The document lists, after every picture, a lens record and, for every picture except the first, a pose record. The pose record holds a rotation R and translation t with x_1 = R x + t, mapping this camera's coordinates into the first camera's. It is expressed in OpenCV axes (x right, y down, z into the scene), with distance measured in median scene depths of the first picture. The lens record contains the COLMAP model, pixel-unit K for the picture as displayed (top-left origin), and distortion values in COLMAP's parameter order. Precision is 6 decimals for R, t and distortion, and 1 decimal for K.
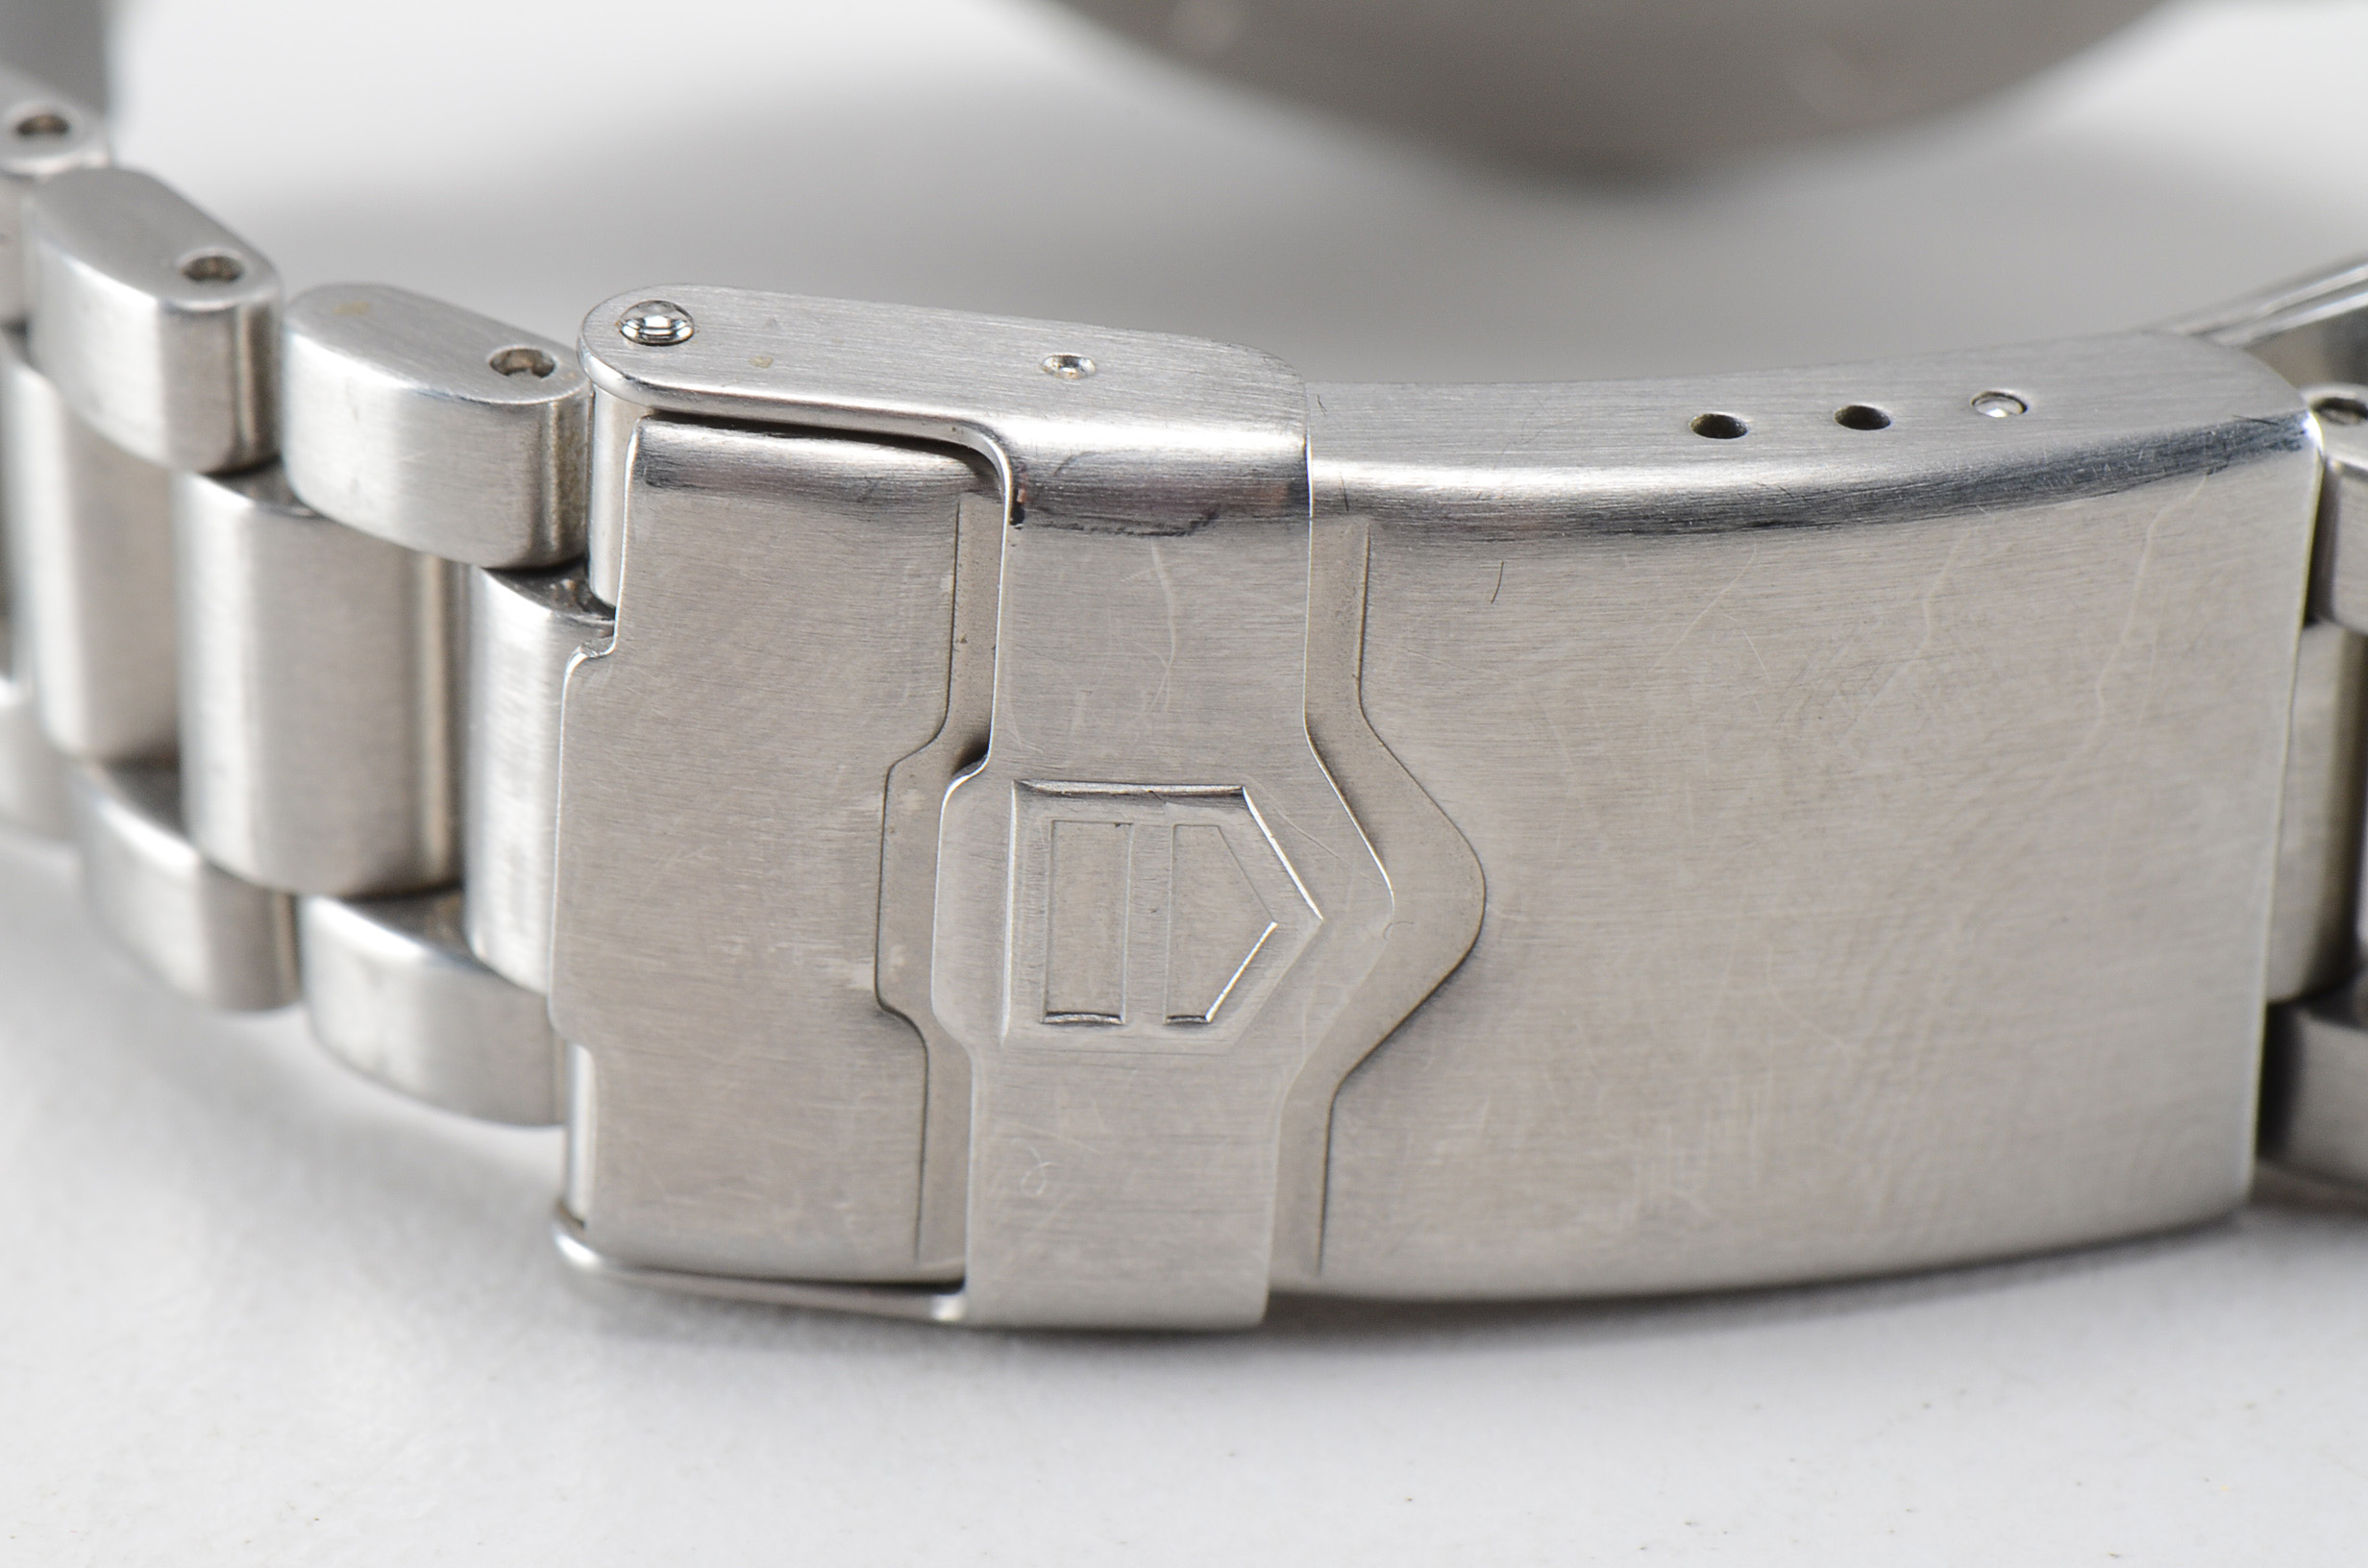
lens RADIAL K [[15917.7, 0, 1185.8], [0, 15917.7, 778.4], [0, 0, 1]] dist [0.377975, 0.000000]
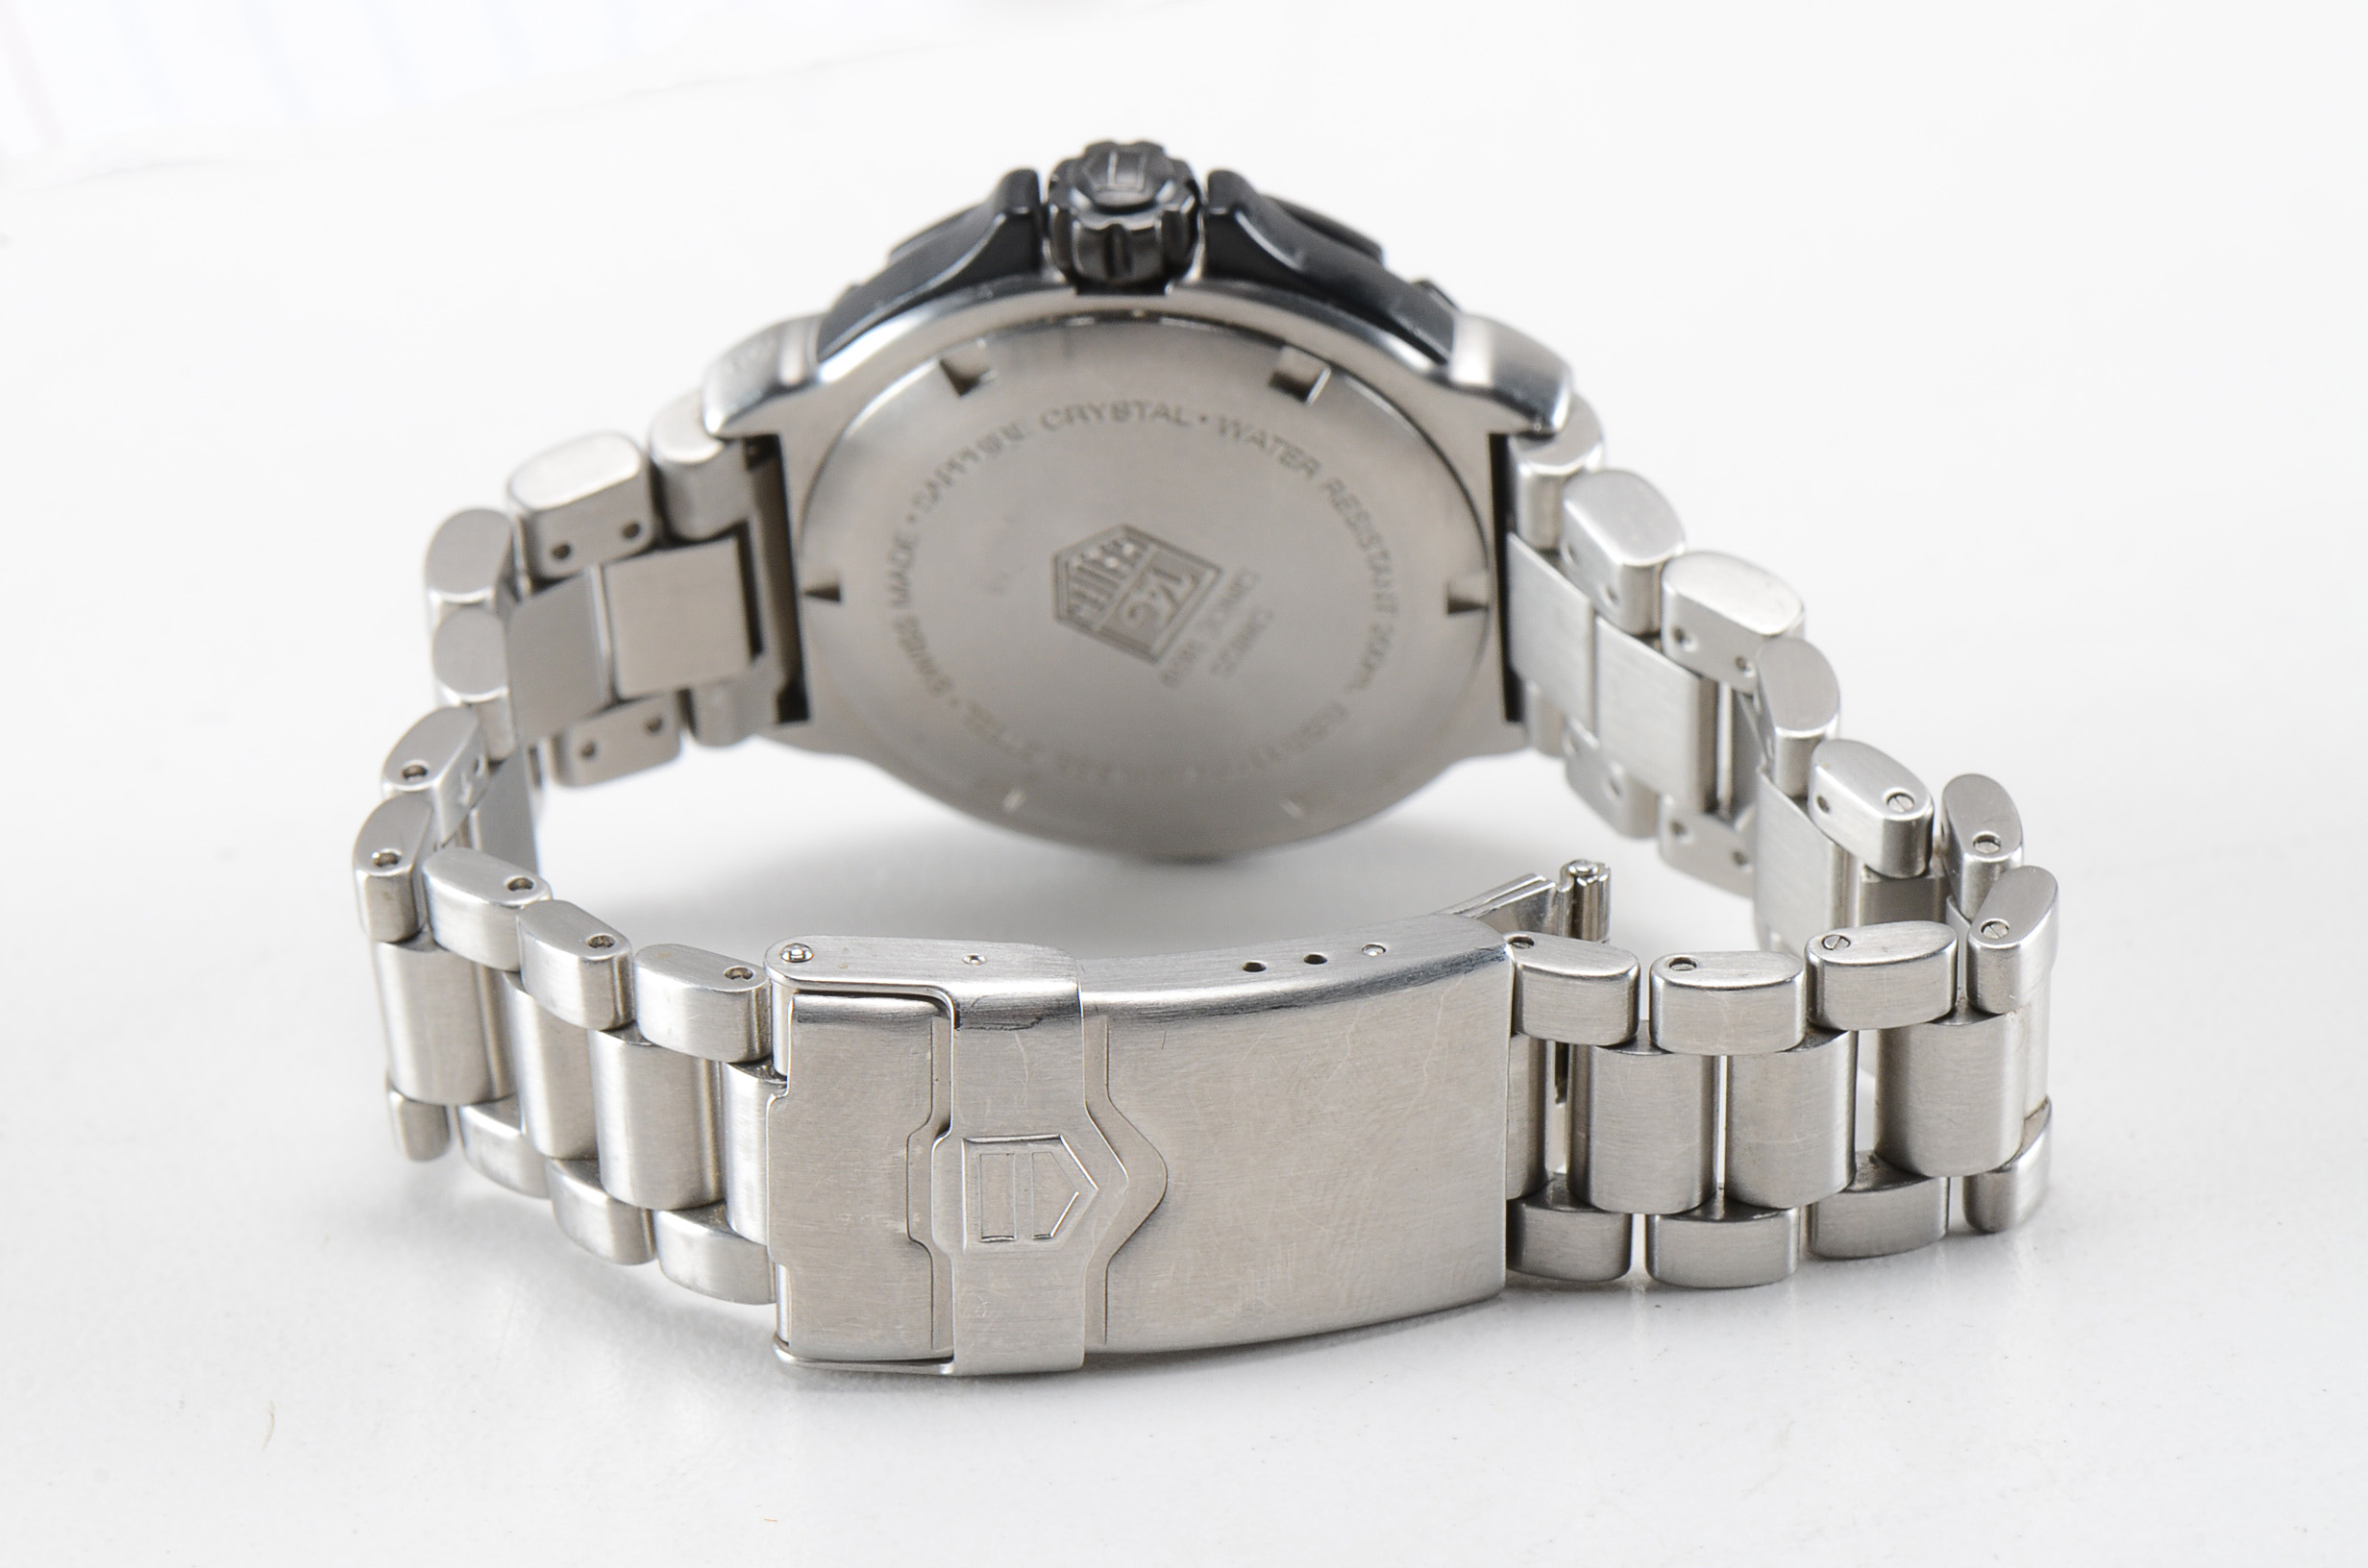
lens RADIAL K [[15917.7, 0, 1187.3], [0, 15917.7, 785.0], [0, 0, 1]] dist [0.377975, 0.000000]
pose [[0.997541, -0.065433, 0.025099, -0.032699], [0.066193, 0.997333, -0.030757, 0.022171], [-0.023019, 0.032342, 0.999212, -1.318894]]
